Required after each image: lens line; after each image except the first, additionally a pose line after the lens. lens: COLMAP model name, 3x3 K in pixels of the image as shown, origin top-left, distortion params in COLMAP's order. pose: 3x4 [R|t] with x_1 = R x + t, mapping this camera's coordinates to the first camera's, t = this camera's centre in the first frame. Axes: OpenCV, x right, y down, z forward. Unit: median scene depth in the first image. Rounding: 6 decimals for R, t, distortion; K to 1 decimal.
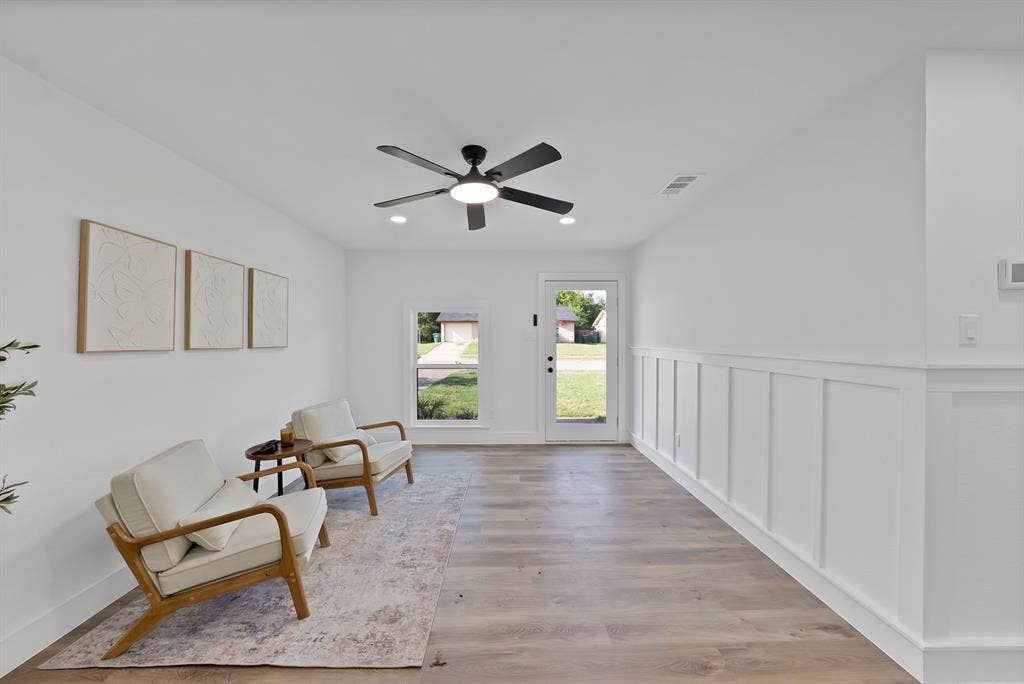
lens RADIAL K [[362.7, 0, 512.0], [0, 362.7, 342.0], [0, 0, 1]] dist [-0.000745, -0.000016]
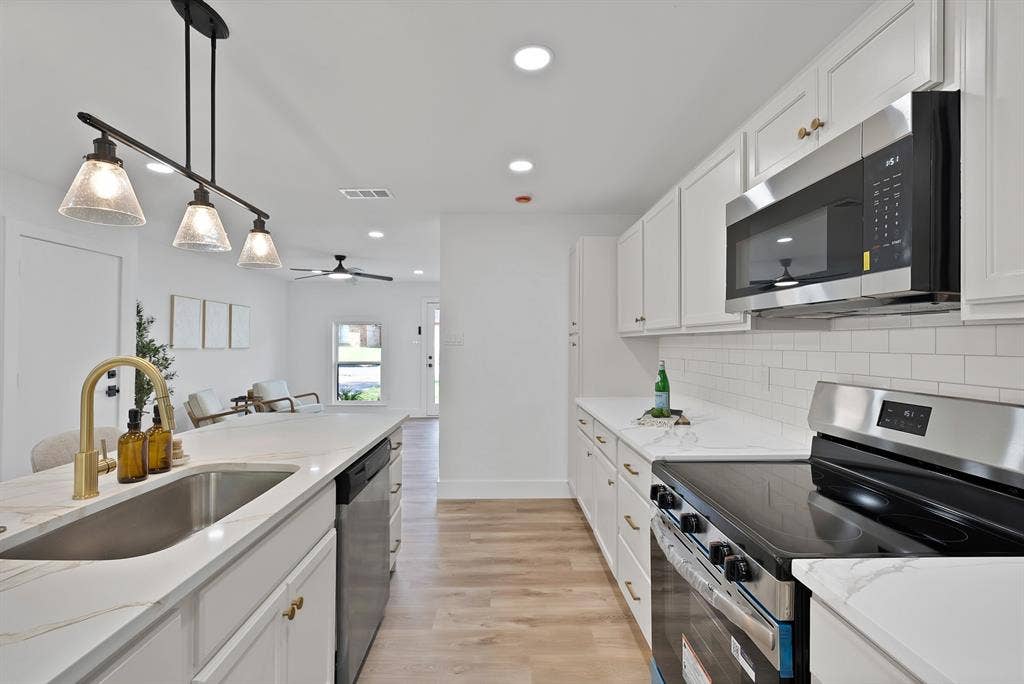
lens RADIAL K [[459.6, 0, 512.0], [0, 459.6, 342.0], [0, 0, 1]] dist [0.000650, -0.000368]
pose [[0.999909, 0.004610, -0.012672, 0.531610], [-0.004741, 0.999936, -0.010281, 0.002647], [0.012624, 0.010340, 0.999867, -0.950032]]
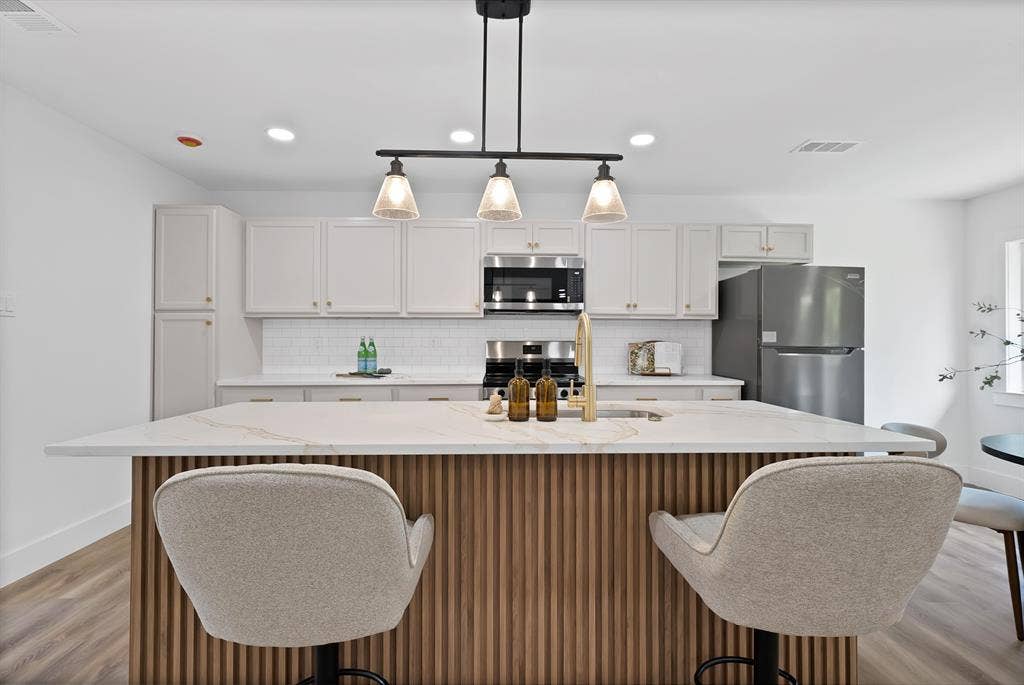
lens RADIAL K [[471.7, 0, 512.0], [0, 471.7, 342.5], [0, 0, 1]] dist [-0.002405, -0.000185]
pose [[-0.001316, 0.005502, 0.999984, -0.212312], [0.008905, 0.999945, -0.005490, 0.043274], [-0.999959, 0.008898, -0.001365, -0.558278]]
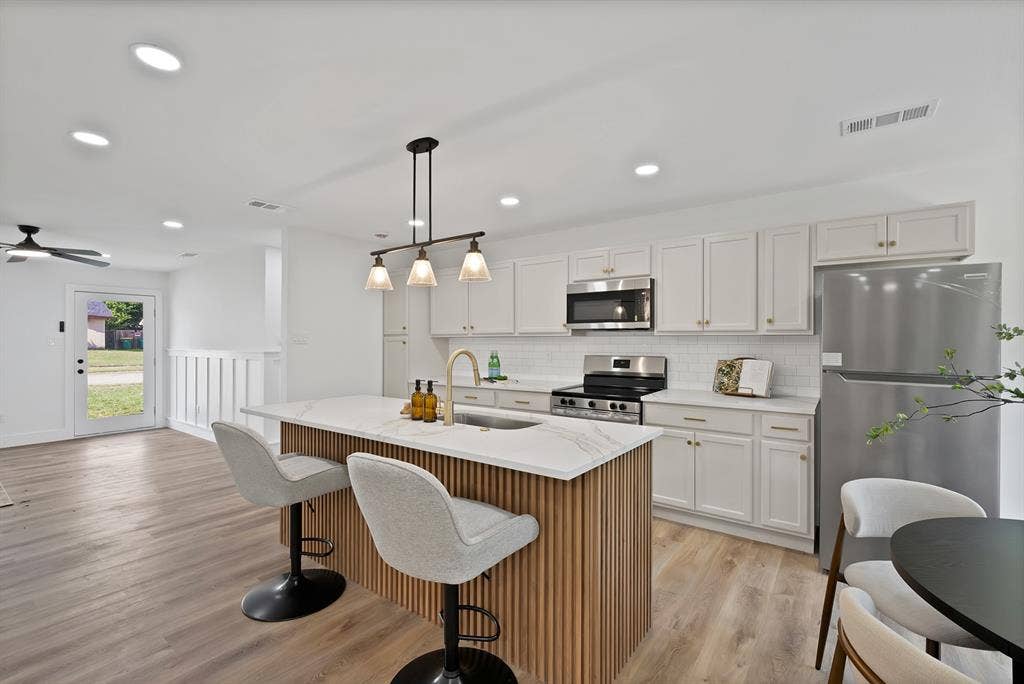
lens RADIAL K [[459.6, 0, 512.0], [0, 459.6, 342.0], [0, 0, 1]] dist [0.000650, -0.000368]
pose [[0.624497, 0.000187, 0.781027, -0.200898], [0.007514, 0.999952, -0.006248, 0.006502], [-0.780991, 0.009771, 0.624465, -1.084874]]
